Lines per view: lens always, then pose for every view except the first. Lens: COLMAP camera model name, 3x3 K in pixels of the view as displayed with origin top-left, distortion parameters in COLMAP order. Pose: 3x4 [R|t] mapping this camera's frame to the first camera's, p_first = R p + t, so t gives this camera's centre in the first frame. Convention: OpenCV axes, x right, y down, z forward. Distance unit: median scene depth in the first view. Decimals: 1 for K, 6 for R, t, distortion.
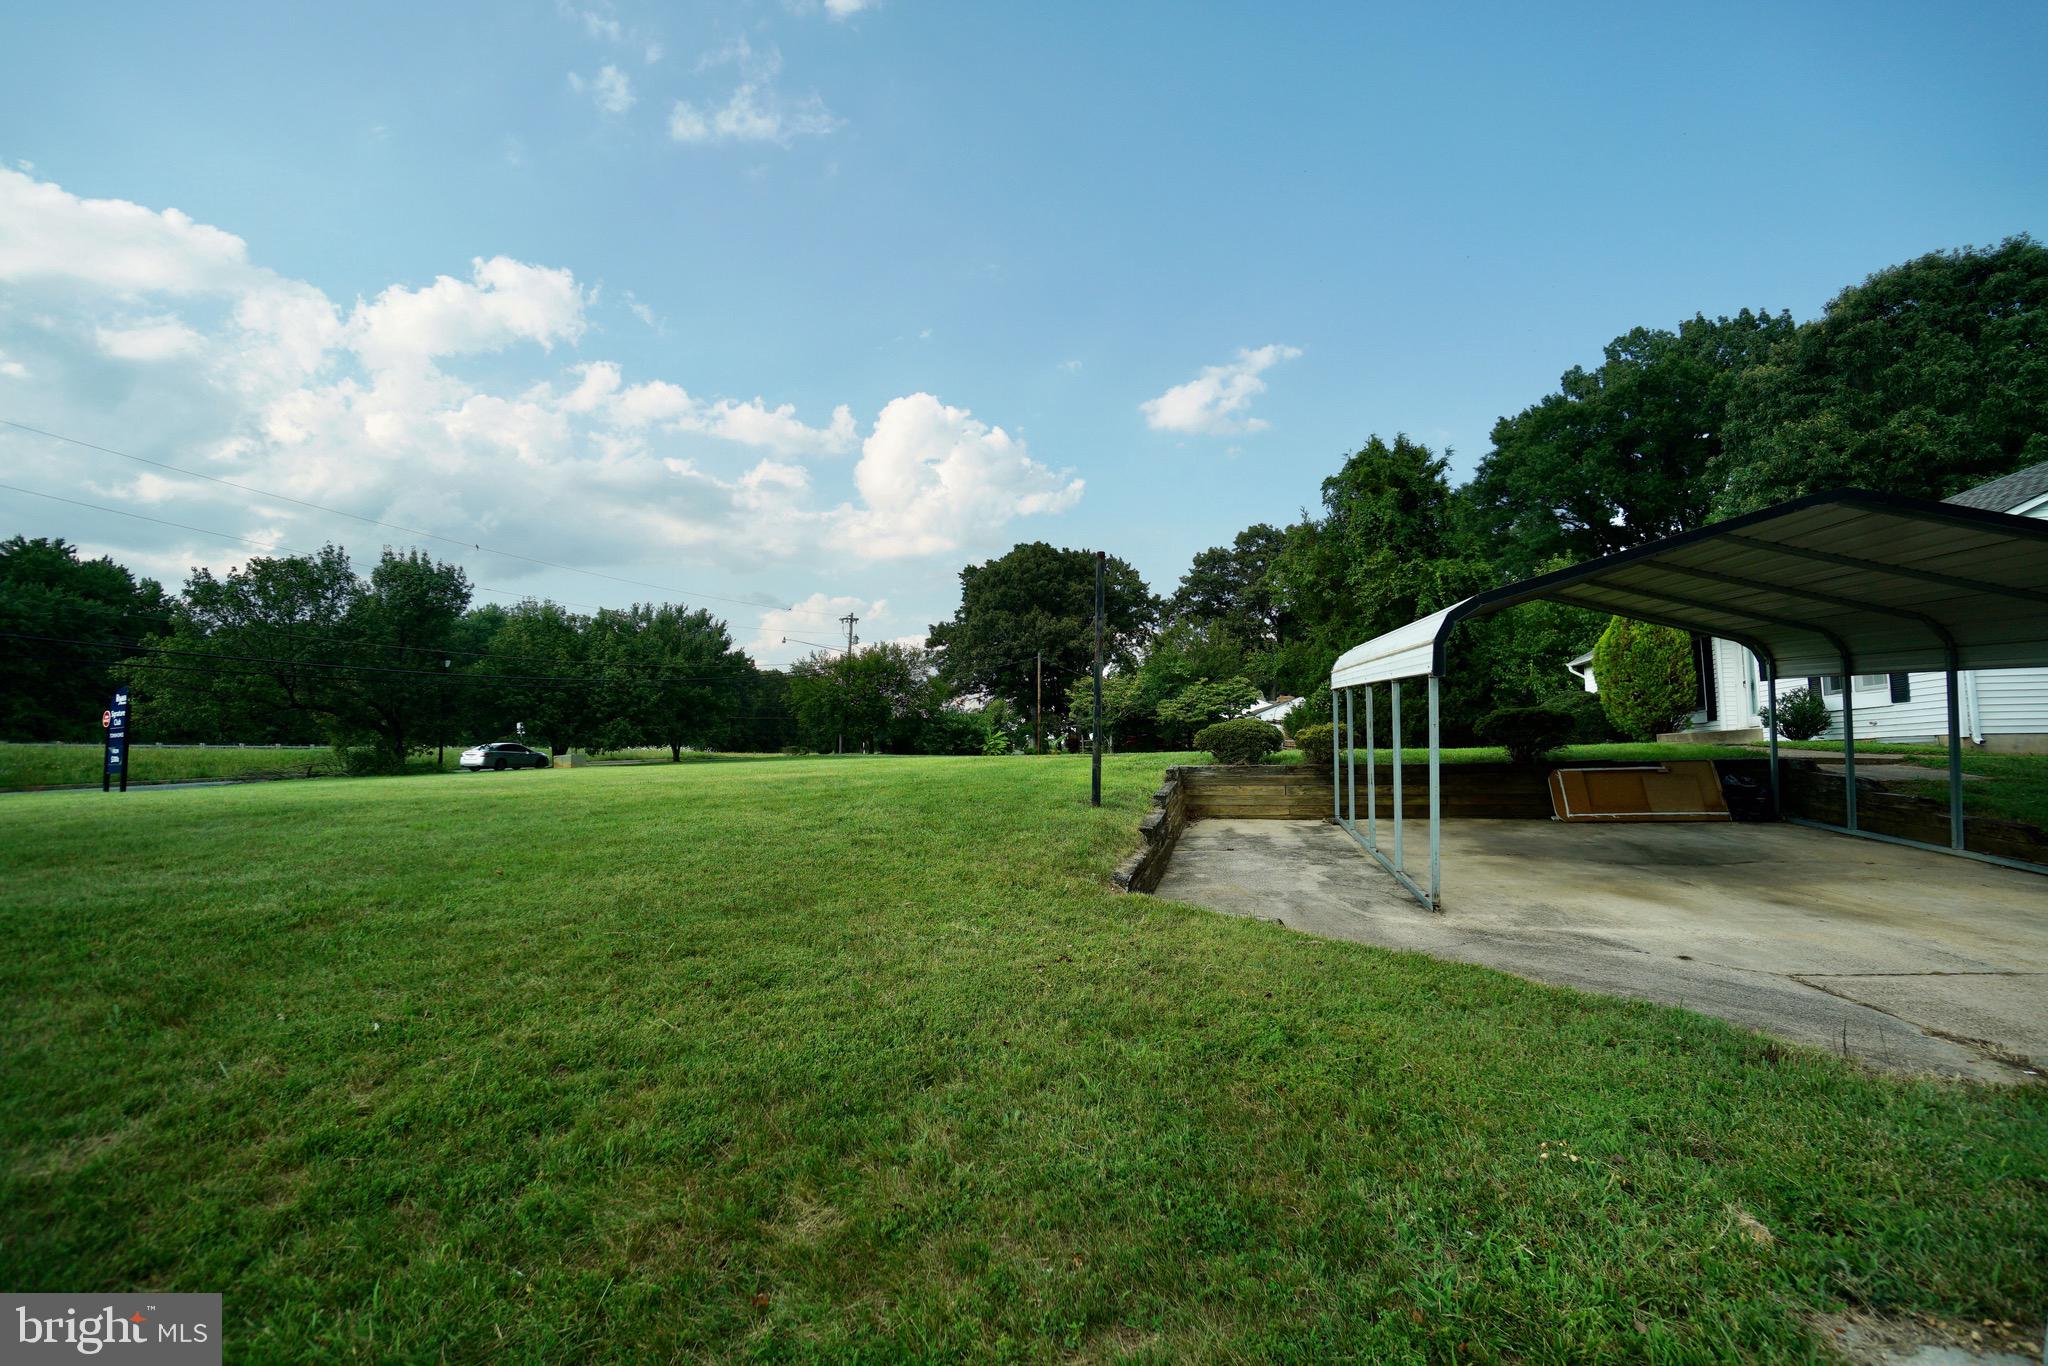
lens RADIAL K [[930.0, 0, 1024.9], [0, 930.0, 682.7], [0, 0, 1]] dist [-0.082252, 0.028086]
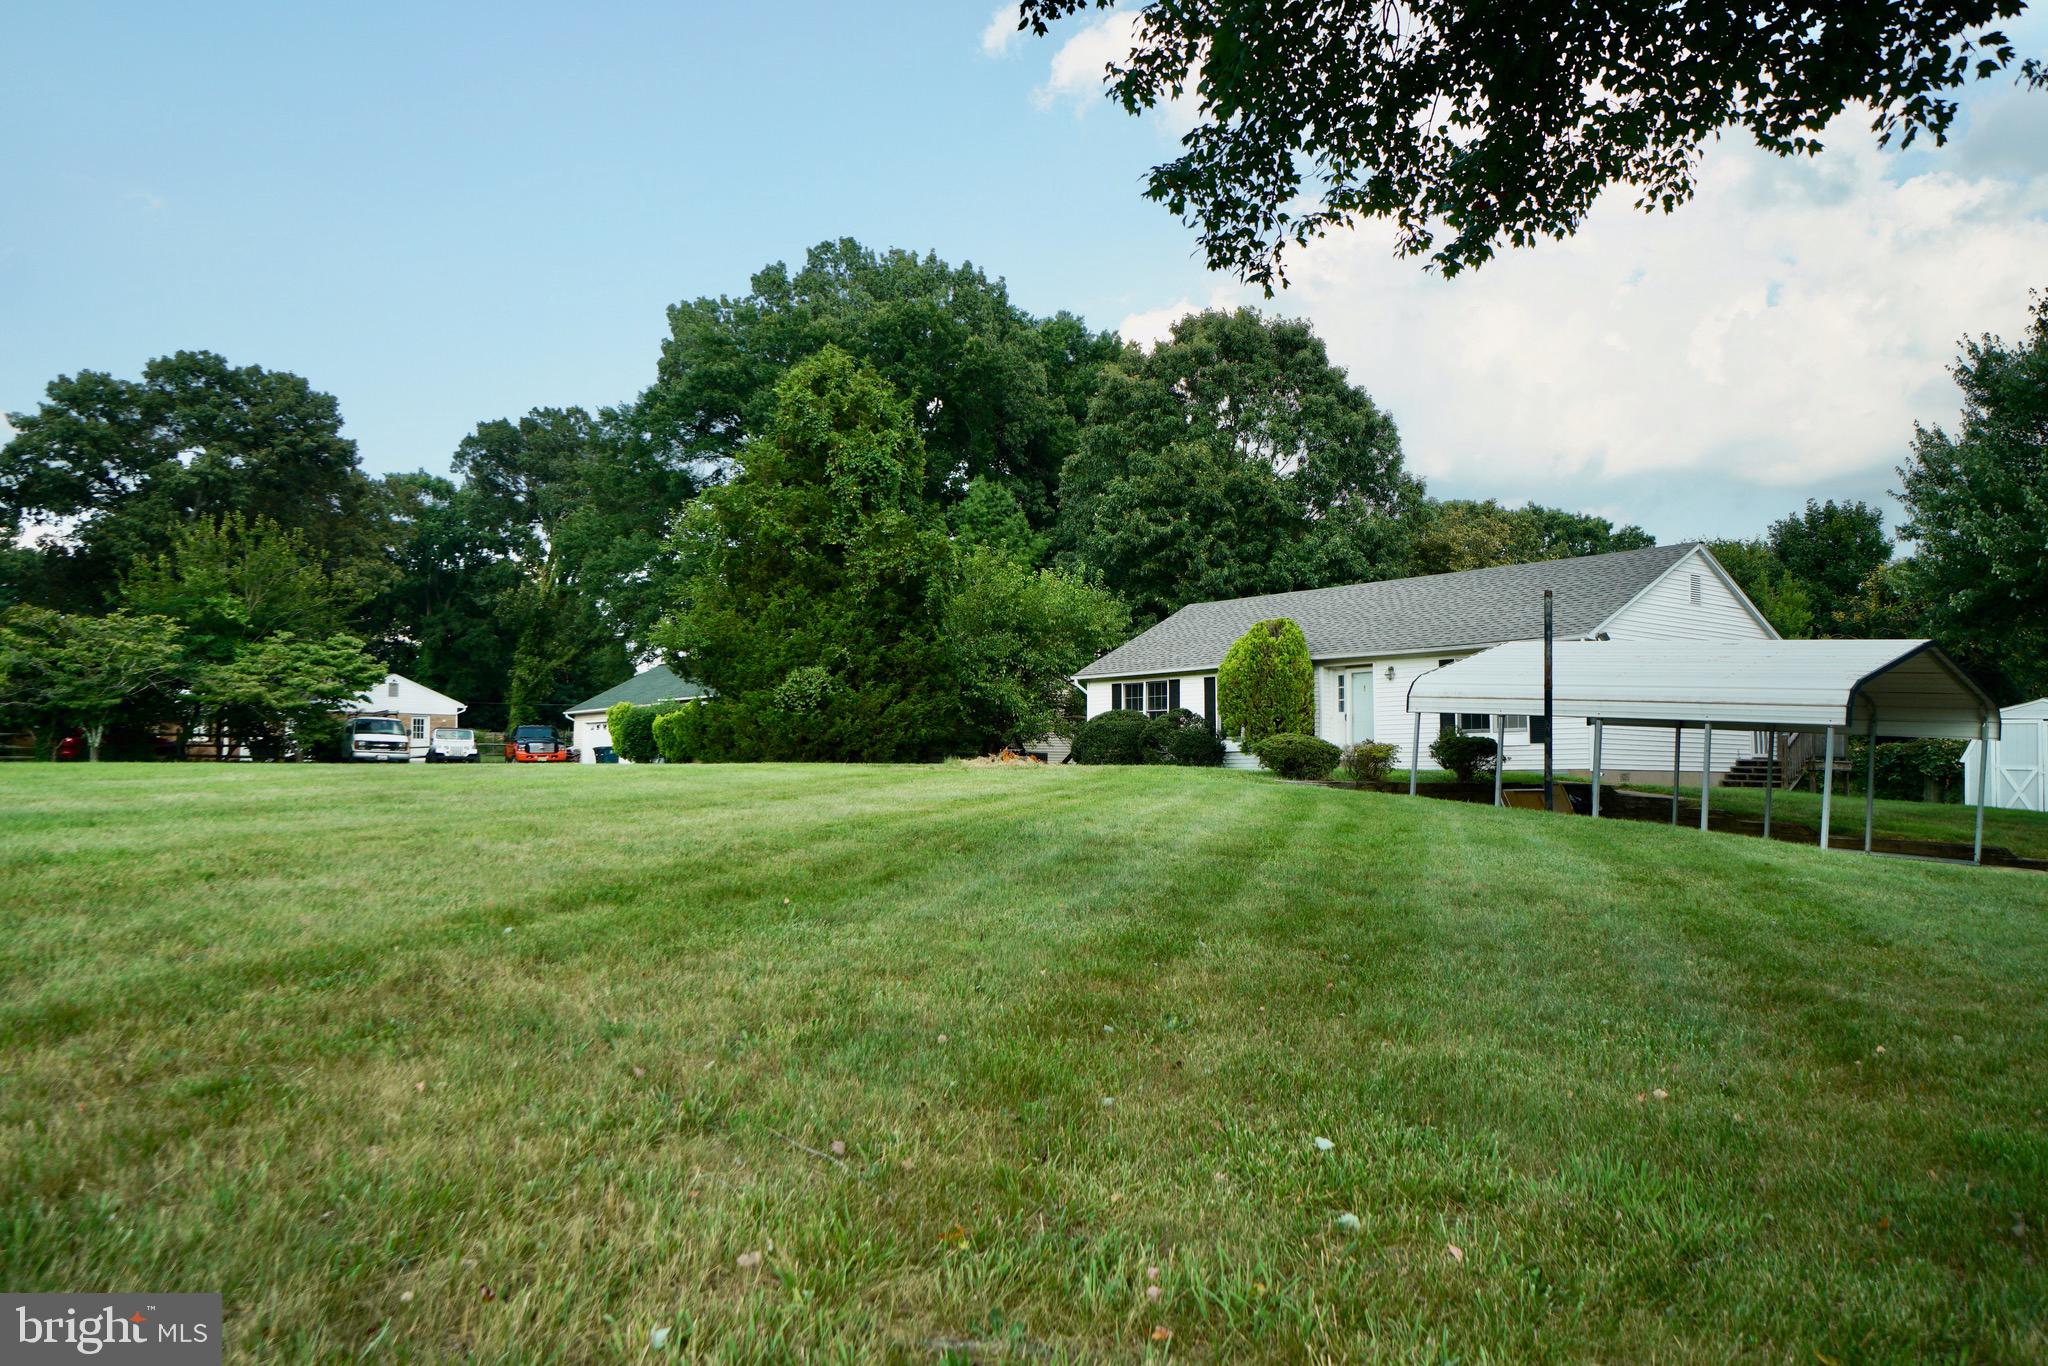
lens RADIAL K [[1512.8, 0, 1024.0], [0, 1512.8, 683.0], [0, 0, 1]] dist [0.072733, 0.021588]
pose [[0.597735, 0.065425, 0.799020, -0.385002], [-0.080362, 0.996534, -0.021481, 0.013553], [-0.797656, -0.051371, 0.600921, 0.093956]]
